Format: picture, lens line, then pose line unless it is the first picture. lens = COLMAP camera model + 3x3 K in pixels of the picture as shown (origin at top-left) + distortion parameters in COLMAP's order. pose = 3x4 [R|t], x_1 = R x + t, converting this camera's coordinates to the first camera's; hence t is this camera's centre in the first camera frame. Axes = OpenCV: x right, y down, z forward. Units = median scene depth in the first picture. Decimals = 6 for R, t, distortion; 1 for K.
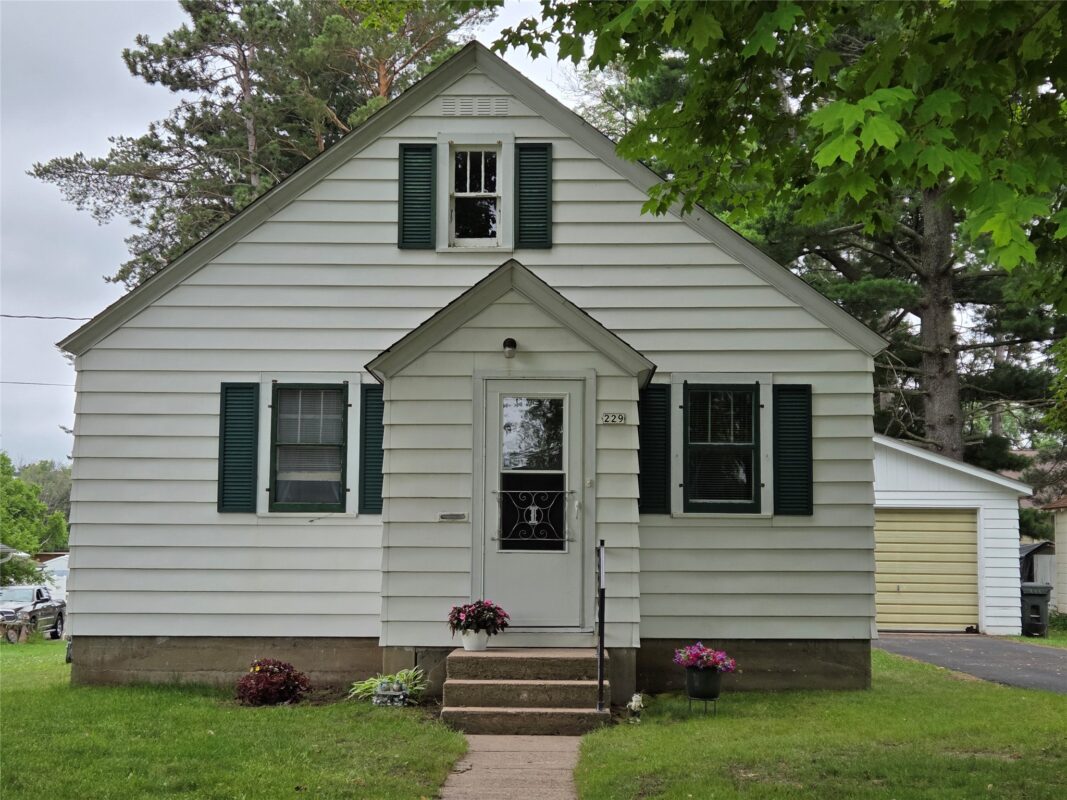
lens RADIAL K [[1598.2, 0, 533.3], [0, 1598.2, 398.7], [0, 0, 1]] dist [0.065050, 0.000000]
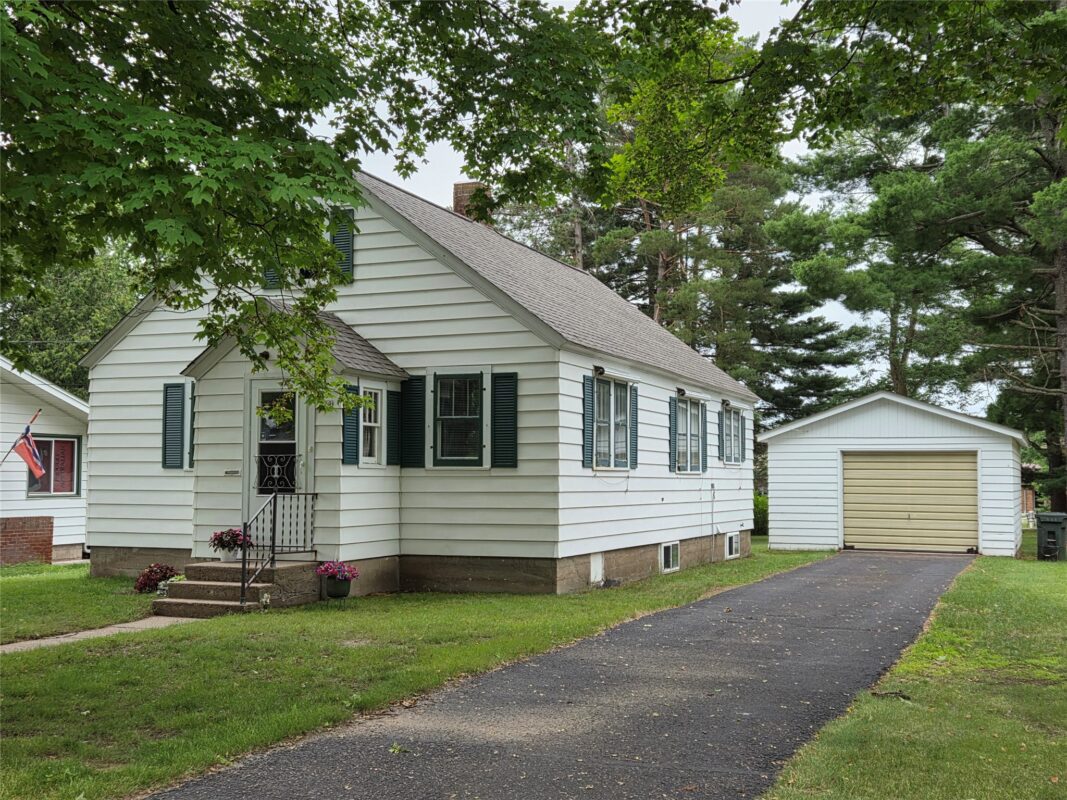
lens RADIAL K [[1235.4, 0, 532.5], [0, 1235.4, 406.6], [0, 0, 1]] dist [0.057763, 0.000000]
pose [[0.932432, -0.023952, -0.360550, 0.566308], [0.037553, 0.998821, 0.030765, -0.011522], [0.359388, -0.042226, 0.932233, 0.019243]]
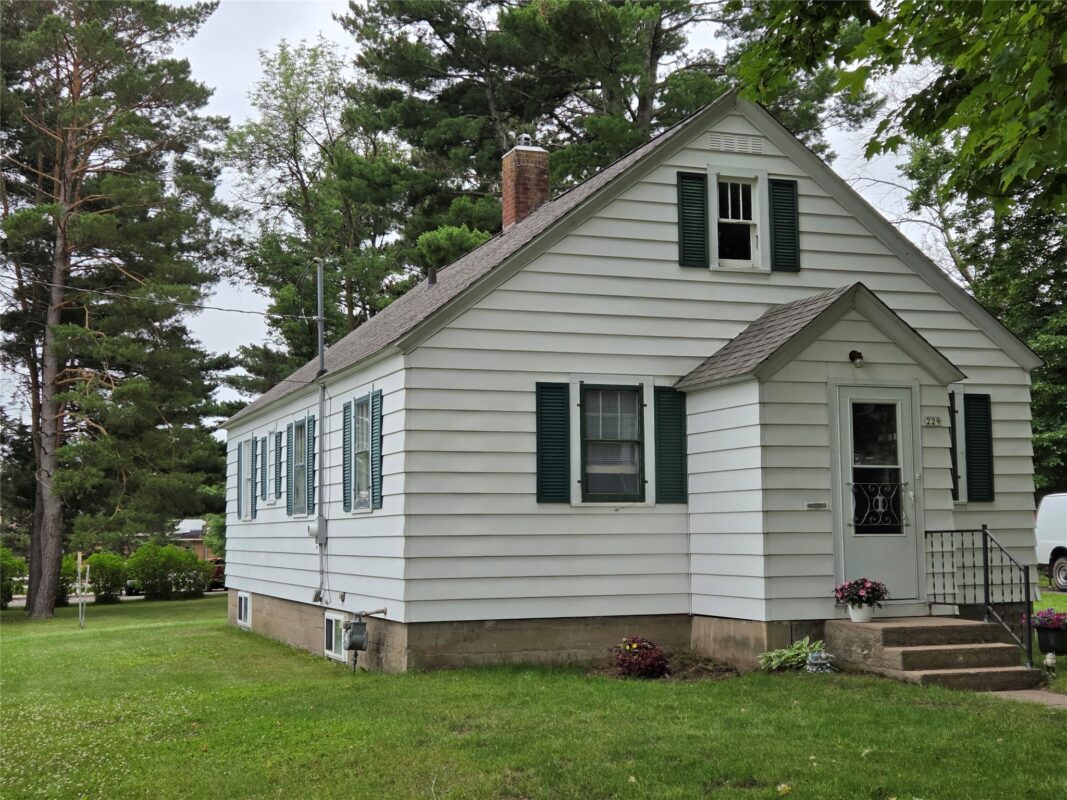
lens RADIAL K [[1416.3, 0, 533.2], [0, 1416.3, 397.5], [0, 0, 1]] dist [0.047044, 0.000000]
pose [[0.929166, 0.017146, 0.369265, -0.551777], [-0.018941, 0.999820, 0.001235, -0.000978], [-0.369178, -0.008141, 0.929323, 0.118198]]
